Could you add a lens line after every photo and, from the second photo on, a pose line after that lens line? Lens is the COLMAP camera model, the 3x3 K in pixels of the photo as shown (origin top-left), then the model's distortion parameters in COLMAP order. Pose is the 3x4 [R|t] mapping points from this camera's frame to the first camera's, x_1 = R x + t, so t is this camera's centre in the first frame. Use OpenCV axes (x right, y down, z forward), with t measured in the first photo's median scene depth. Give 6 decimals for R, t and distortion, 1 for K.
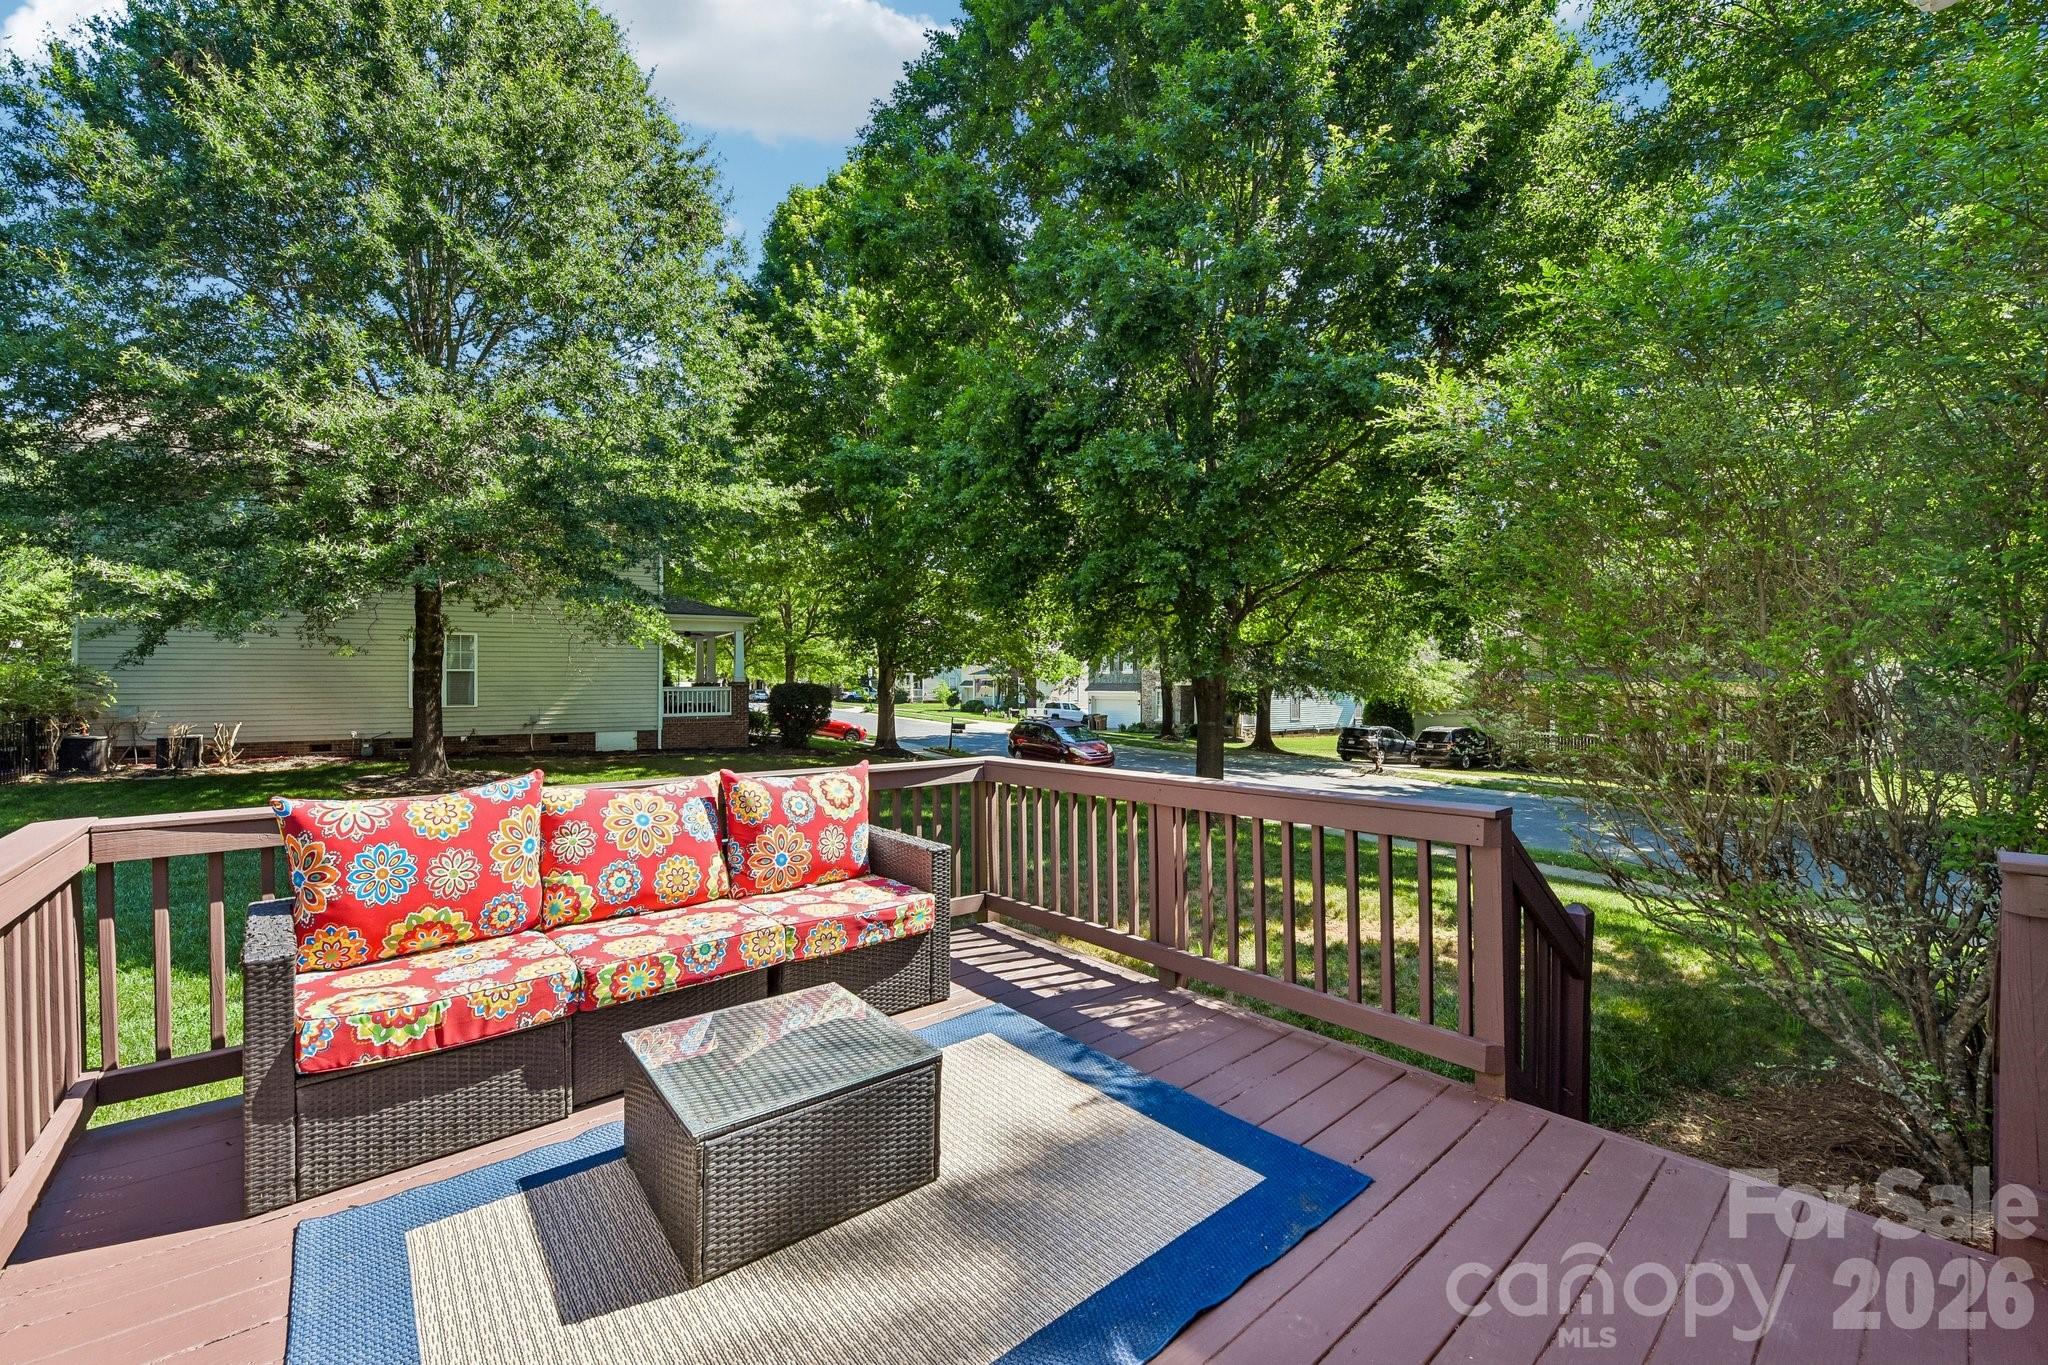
lens RADIAL K [[817.0, 0, 1022.9], [0, 817.0, 684.9], [0, 0, 1]] dist [-0.012386, -0.002170]
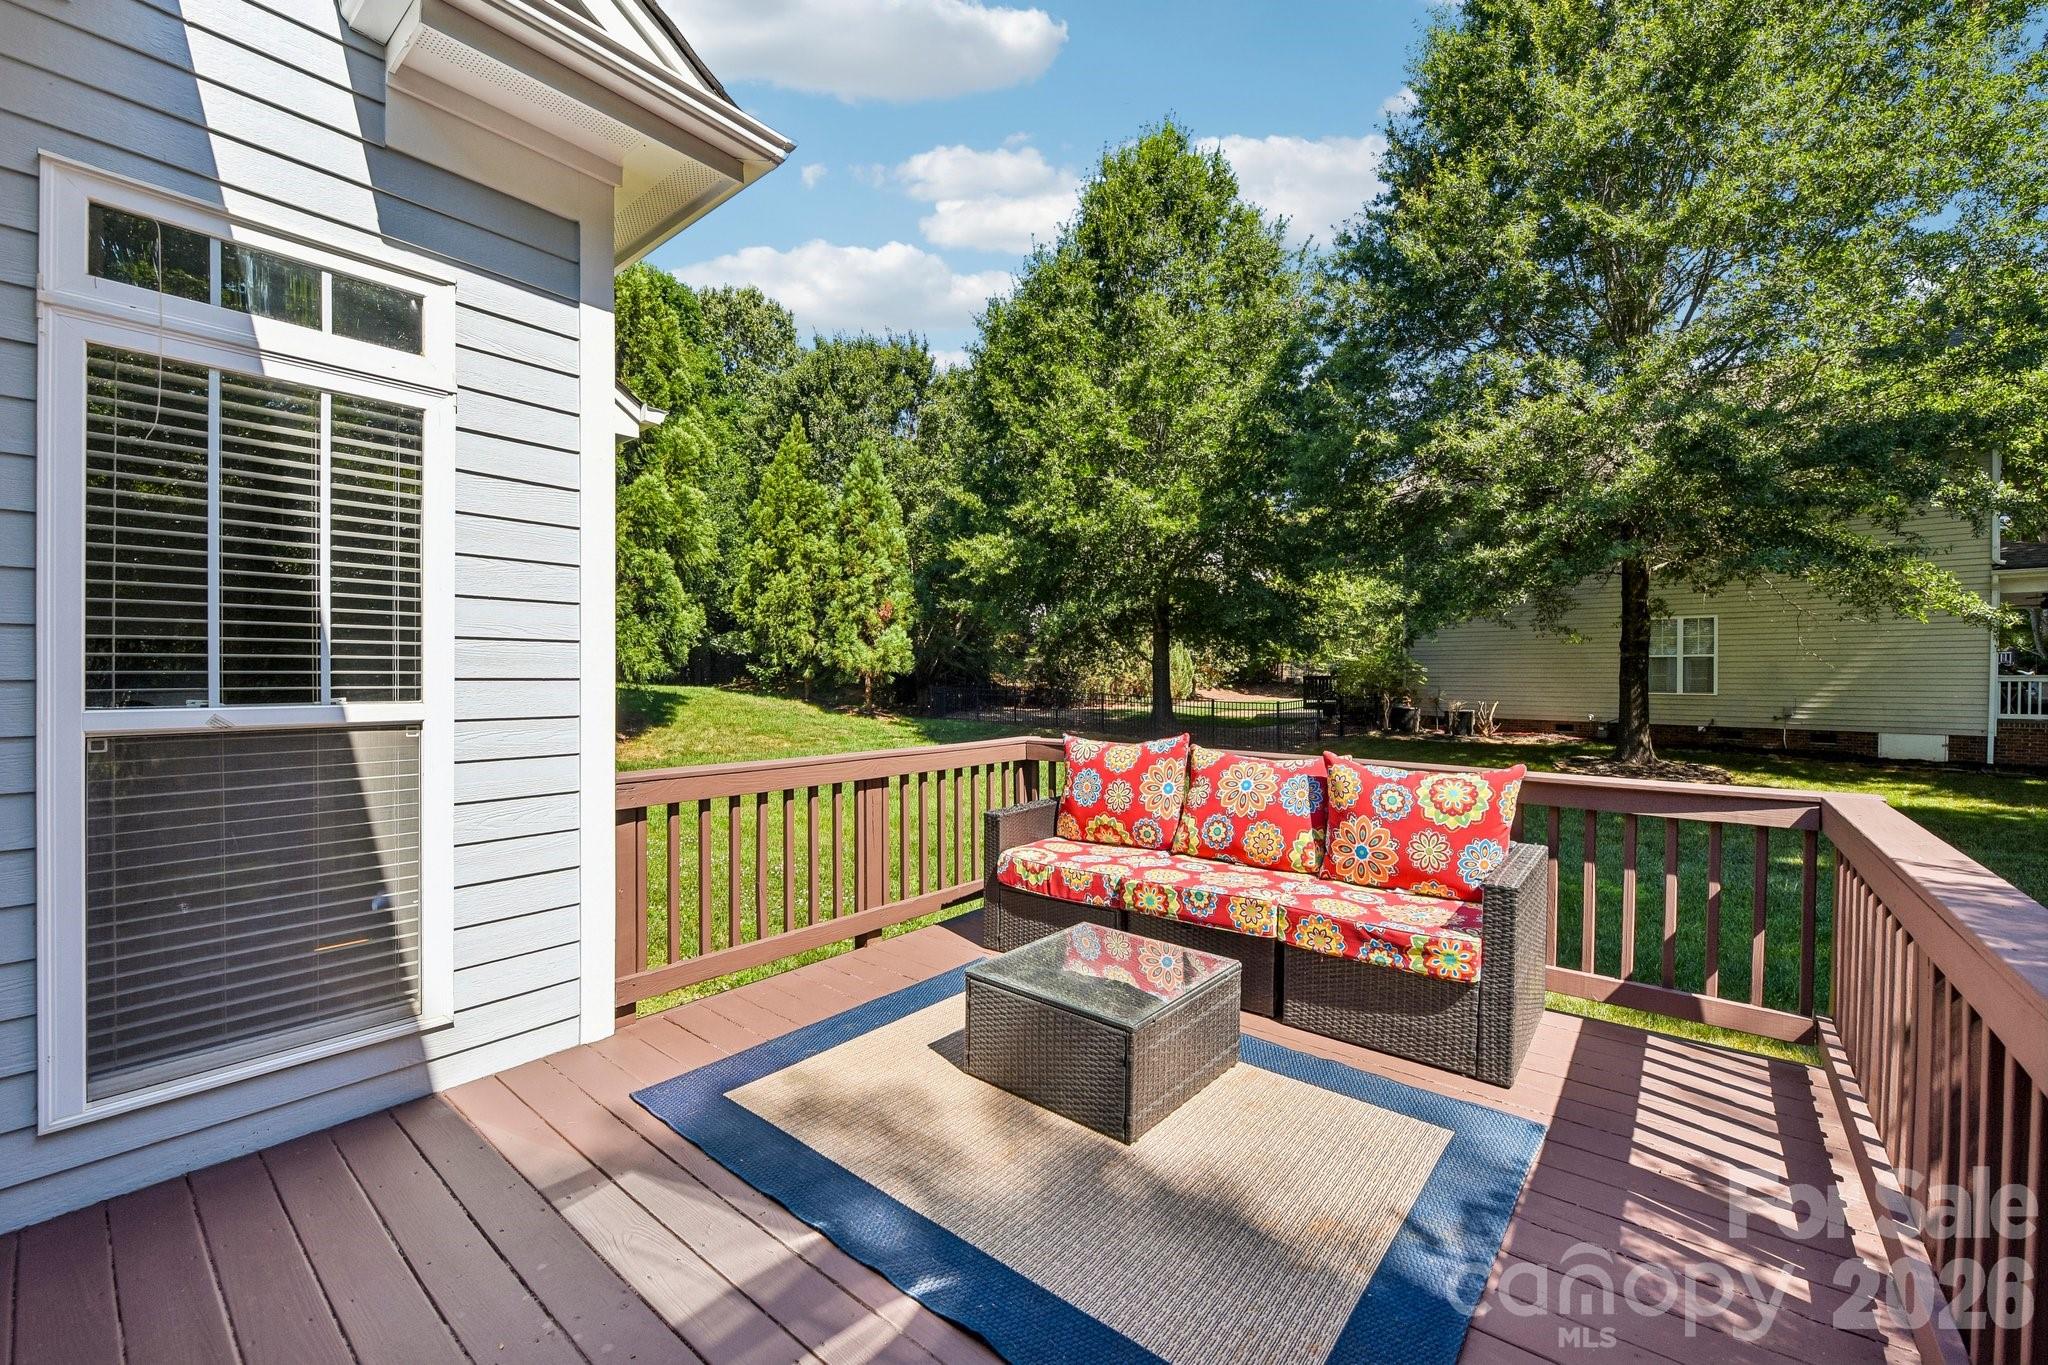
lens RADIAL K [[817.0, 0, 1026.6], [0, 817.0, 686.9], [0, 0, 1]] dist [-0.012386, -0.002170]
pose [[0.186970, 0.021977, -0.982120, 0.555129], [-0.003114, 0.999758, 0.021779, 0.001204], [0.982361, -0.001014, 0.186993, 0.428537]]
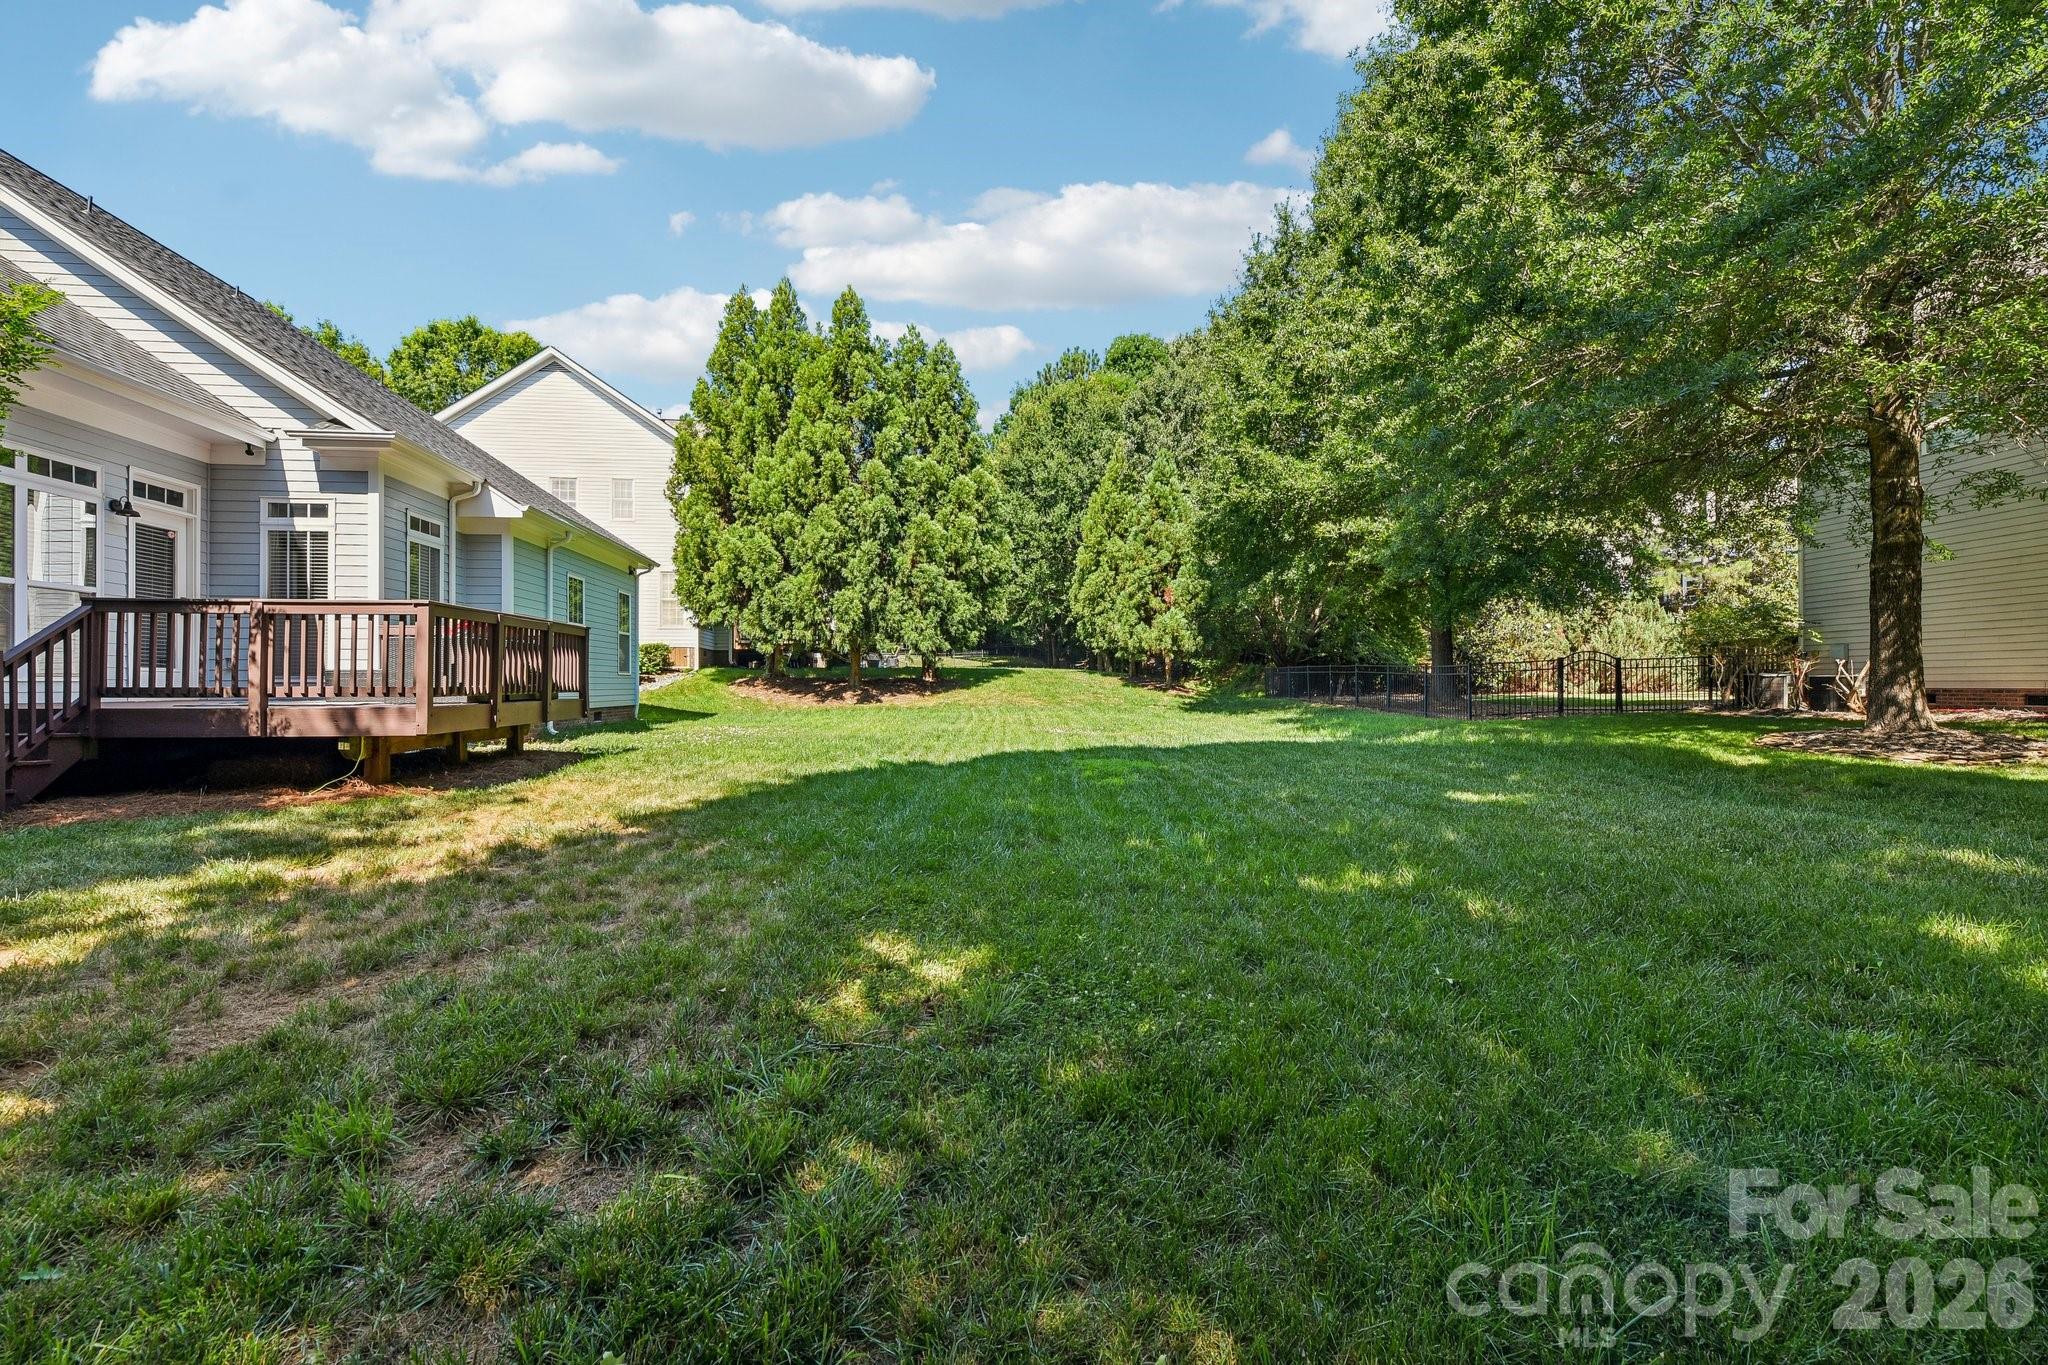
lens RADIAL K [[817.0, 0, 1031.1], [0, 817.0, 679.8], [0, 0, 1]] dist [-0.012386, -0.002170]
pose [[-0.541747, 0.001768, -0.840539, 0.862892], [0.005616, 0.999983, -0.001516, 0.371318], [0.840523, -0.005541, -0.541748, 4.159949]]
